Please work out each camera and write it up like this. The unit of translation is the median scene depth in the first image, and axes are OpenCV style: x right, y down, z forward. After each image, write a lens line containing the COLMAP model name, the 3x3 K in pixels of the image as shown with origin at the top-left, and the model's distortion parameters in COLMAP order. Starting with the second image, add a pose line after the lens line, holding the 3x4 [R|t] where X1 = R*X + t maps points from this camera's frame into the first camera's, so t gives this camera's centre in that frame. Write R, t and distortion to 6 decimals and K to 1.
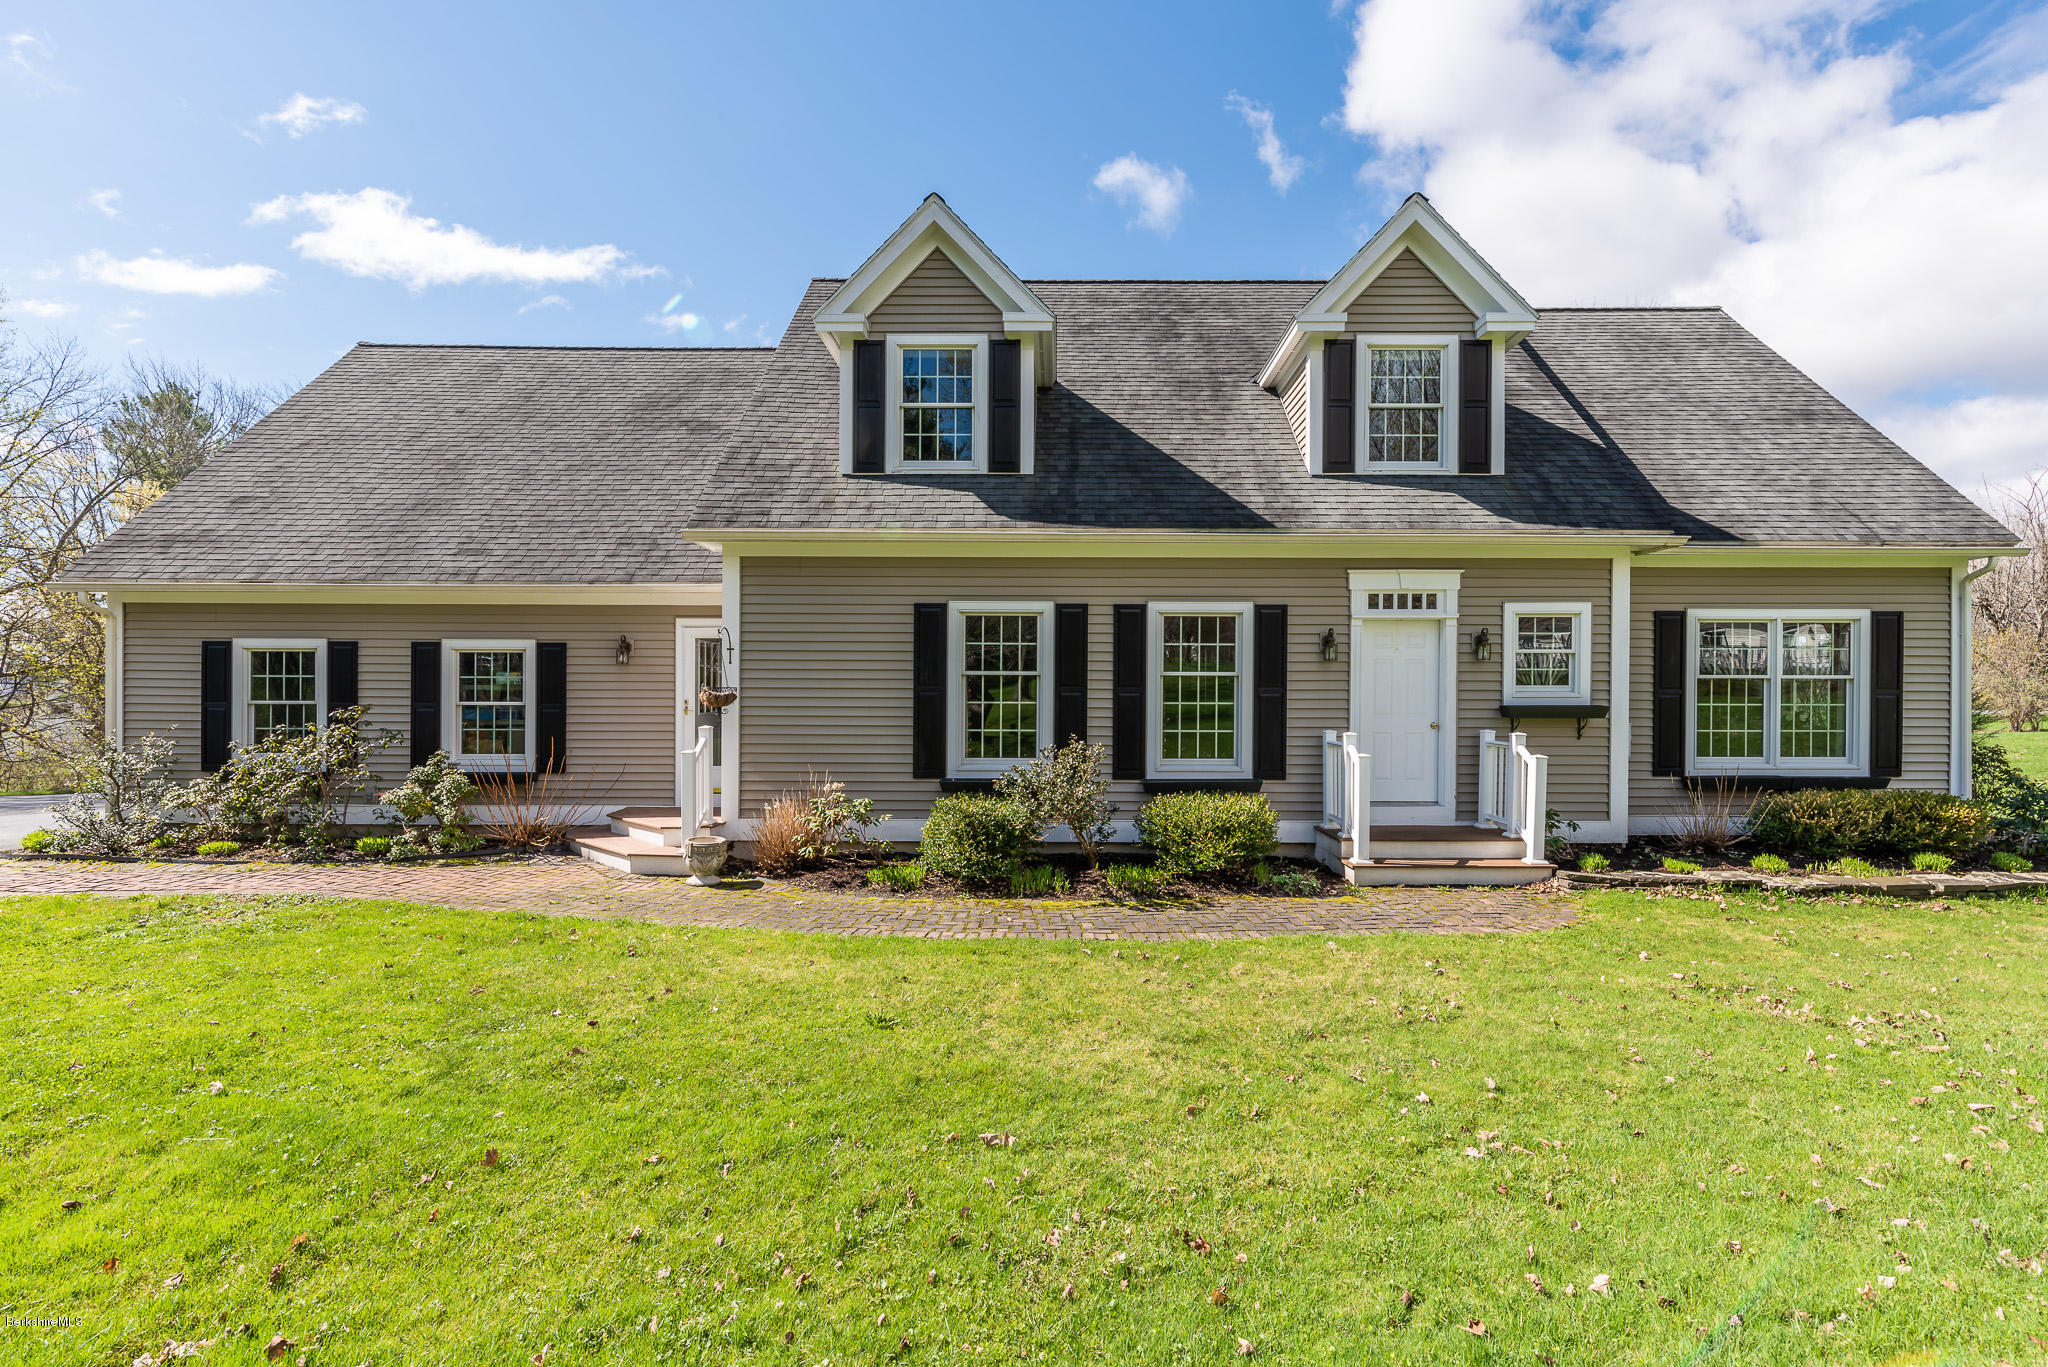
lens RADIAL K [[892.4, 0, 1064.0], [0, 892.4, 734.0], [0, 0, 1]] dist [0.001526, -0.000286]
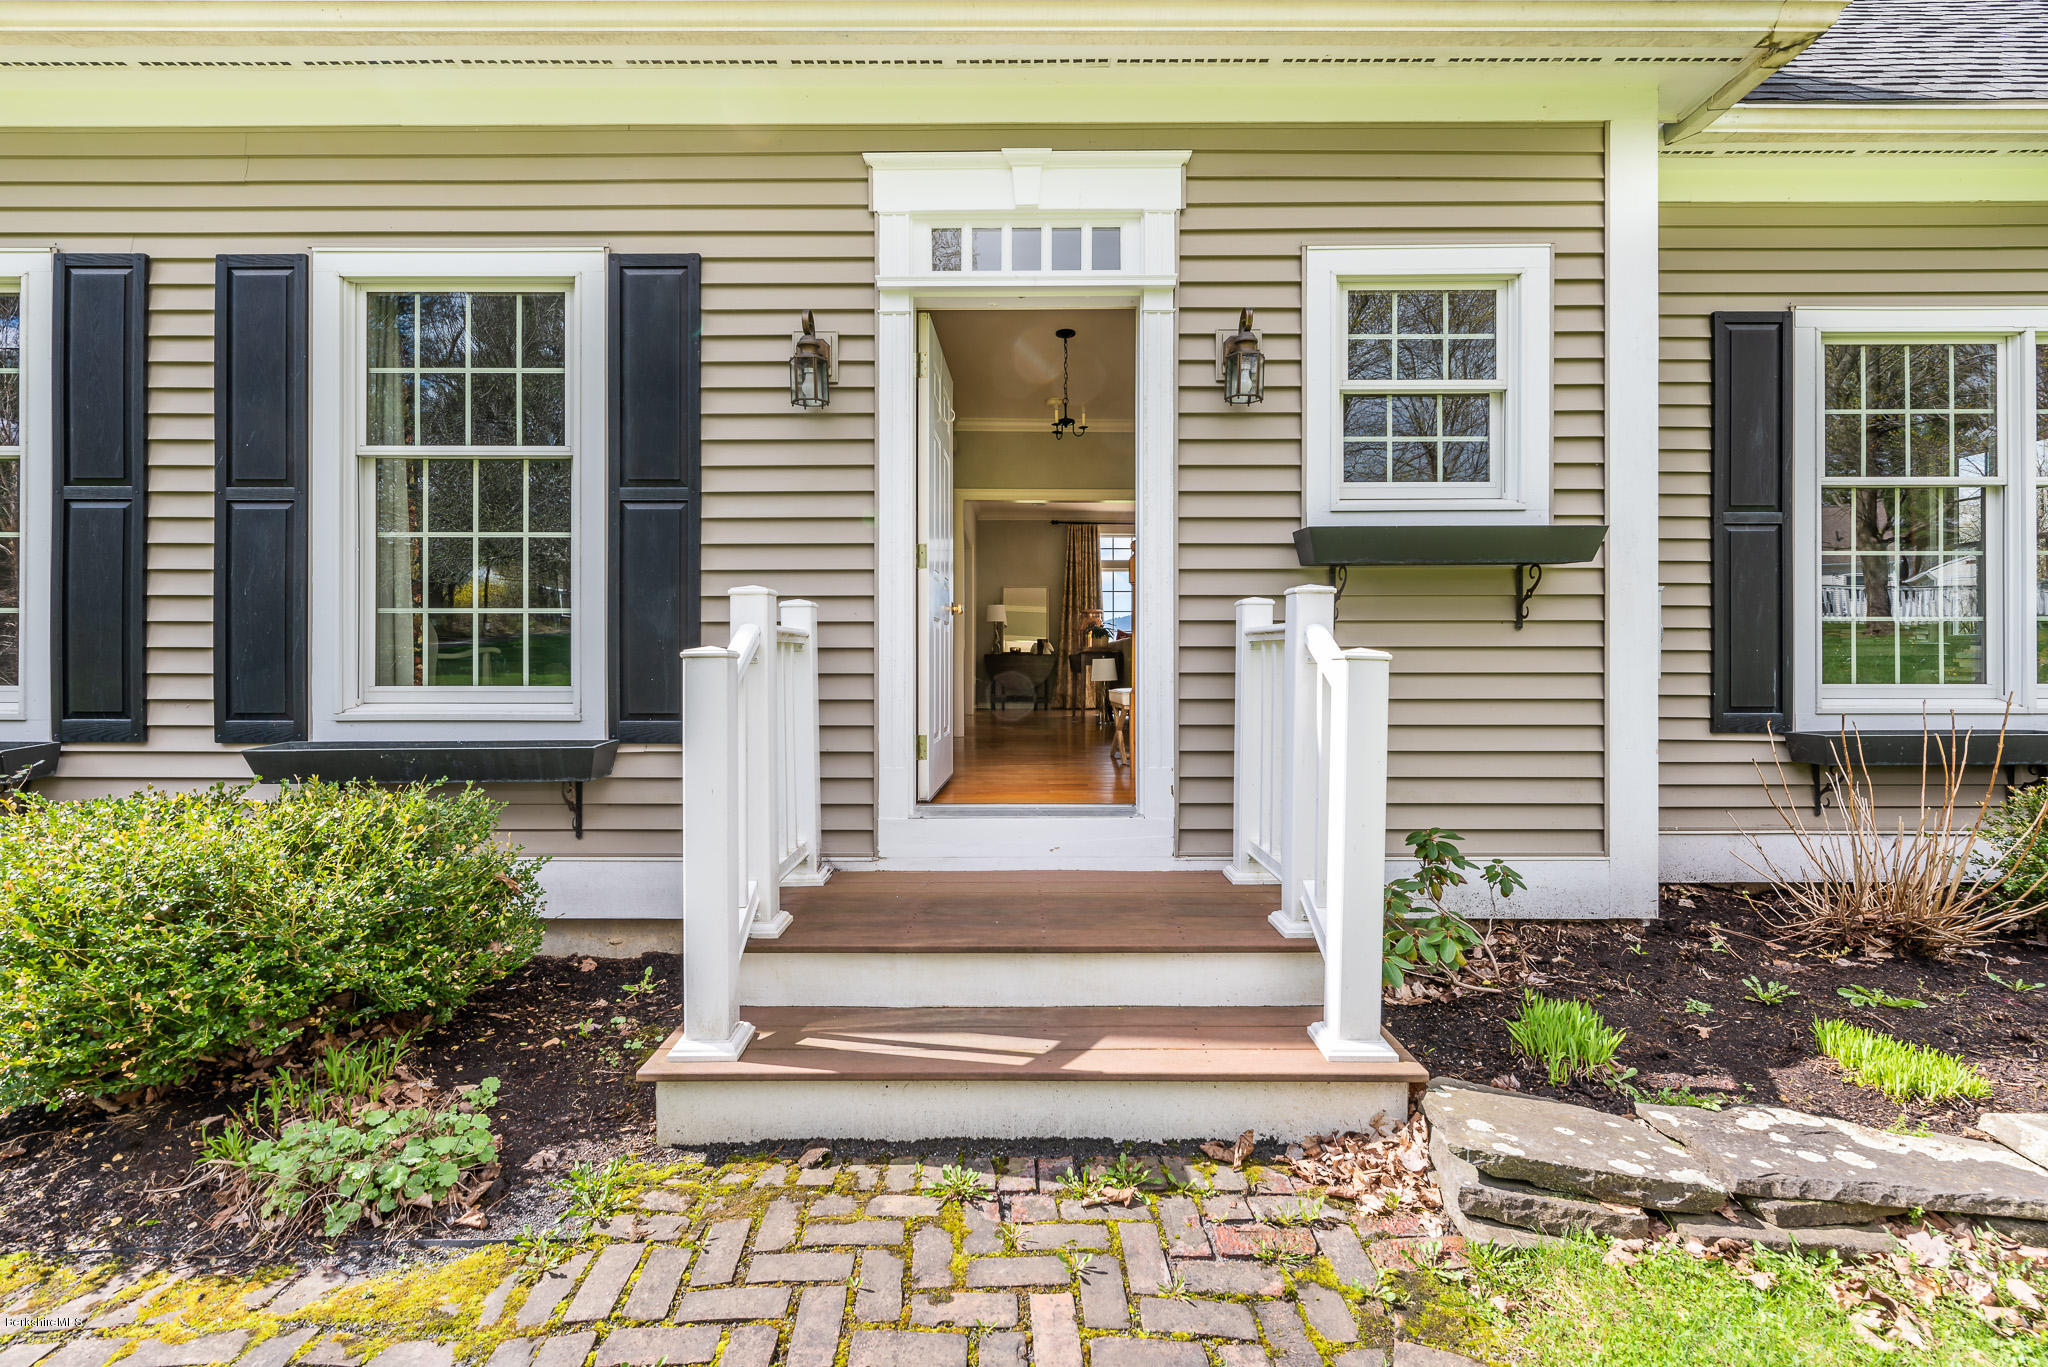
lens RADIAL K [[892.4, 0, 1020.5], [0, 892.4, 686.1], [0, 0, 1]] dist [0.001526, -0.000286]
pose [[0.999987, -0.002246, -0.004553, 0.379428], [0.002175, 0.999876, -0.015590, 0.034260], [0.004588, 0.015580, 0.999868, 0.643354]]
